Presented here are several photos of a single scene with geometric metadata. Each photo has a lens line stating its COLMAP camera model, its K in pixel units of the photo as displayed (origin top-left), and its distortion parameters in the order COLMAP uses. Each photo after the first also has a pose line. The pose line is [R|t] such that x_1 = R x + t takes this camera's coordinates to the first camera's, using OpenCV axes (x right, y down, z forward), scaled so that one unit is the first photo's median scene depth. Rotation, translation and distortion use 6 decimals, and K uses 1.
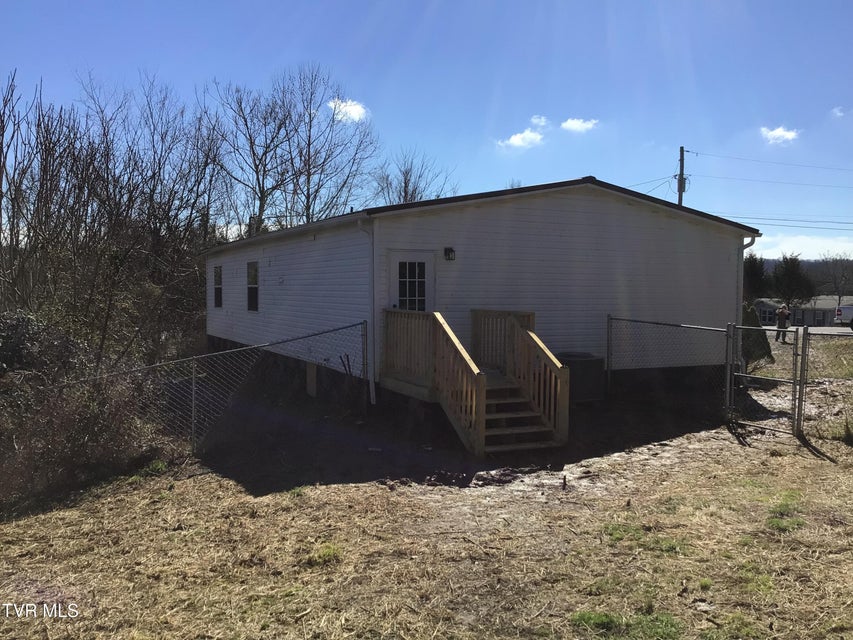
lens RADIAL K [[771.9, 0, 426.5], [0, 771.9, 320.0], [0, 0, 1]] dist [0.114682, -0.195267]
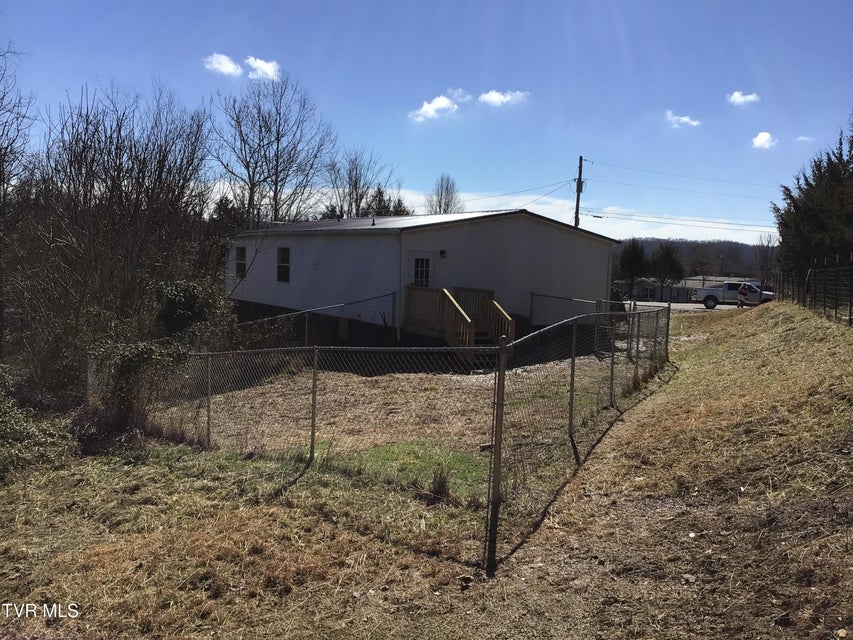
lens RADIAL K [[771.9, 0, 426.5], [0, 771.9, 320.0], [0, 0, 1]] dist [0.114682, -0.195267]
pose [[0.992057, 0.020974, 0.124028, -0.211680], [-0.025876, 0.998941, 0.038040, -0.004301], [-0.123099, -0.040947, 0.991549, -0.676872]]
